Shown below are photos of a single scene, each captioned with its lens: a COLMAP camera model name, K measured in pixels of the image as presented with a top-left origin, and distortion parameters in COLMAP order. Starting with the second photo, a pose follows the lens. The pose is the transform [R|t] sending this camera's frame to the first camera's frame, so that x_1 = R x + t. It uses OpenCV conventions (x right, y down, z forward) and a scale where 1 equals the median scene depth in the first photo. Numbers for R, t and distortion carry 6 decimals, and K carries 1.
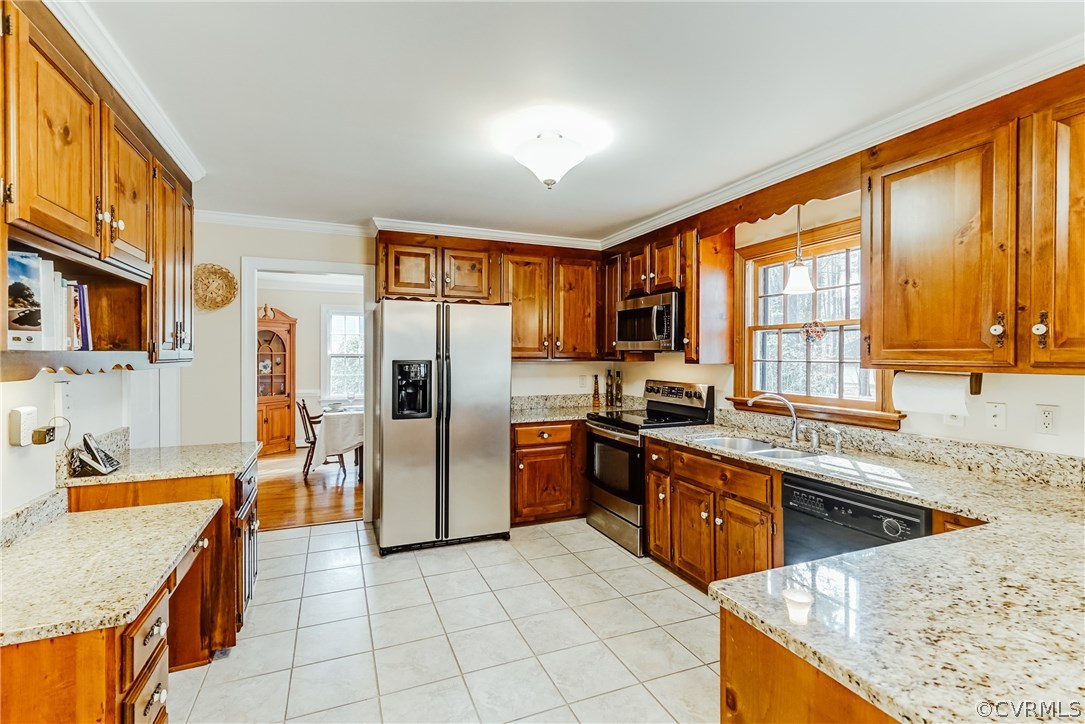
lens RADIAL K [[486.9, 0, 547.0], [0, 486.9, 359.4], [0, 0, 1]] dist [-0.001011, 0.002548]
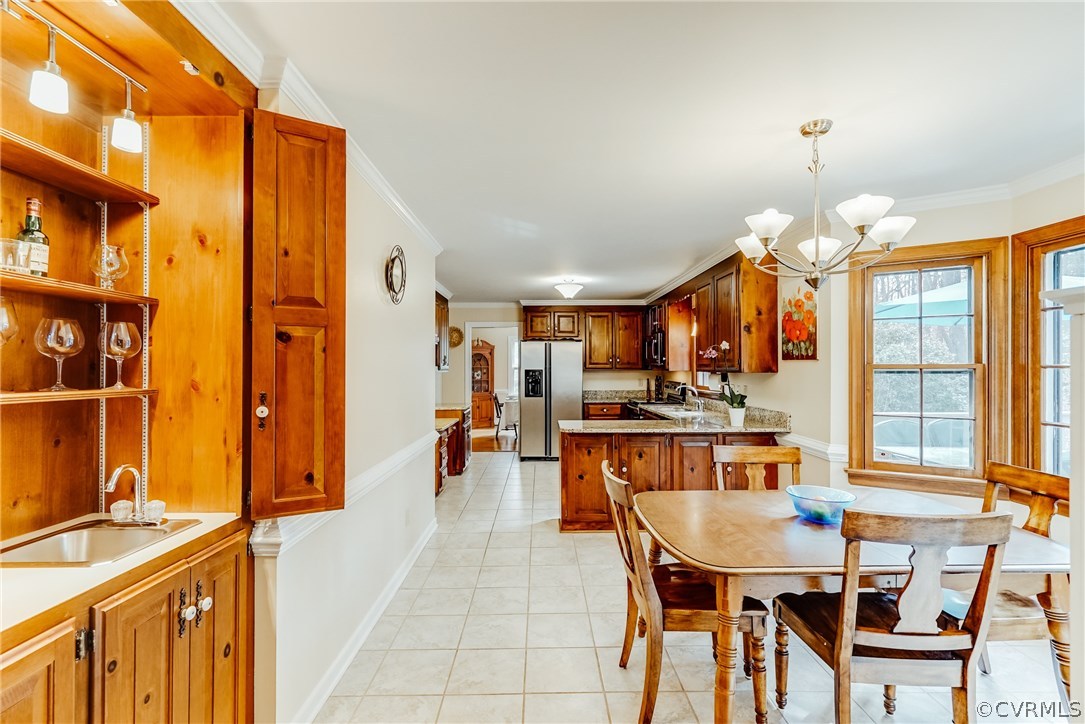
lens RADIAL K [[486.9, 0, 539.6], [0, 486.9, 370.7], [0, 0, 1]] dist [-0.001011, 0.002548]
pose [[0.916545, -0.003214, -0.399920, 0.520980], [0.001910, 0.999991, -0.003660, 0.012129], [0.399928, 0.002591, 0.916543, -0.818767]]
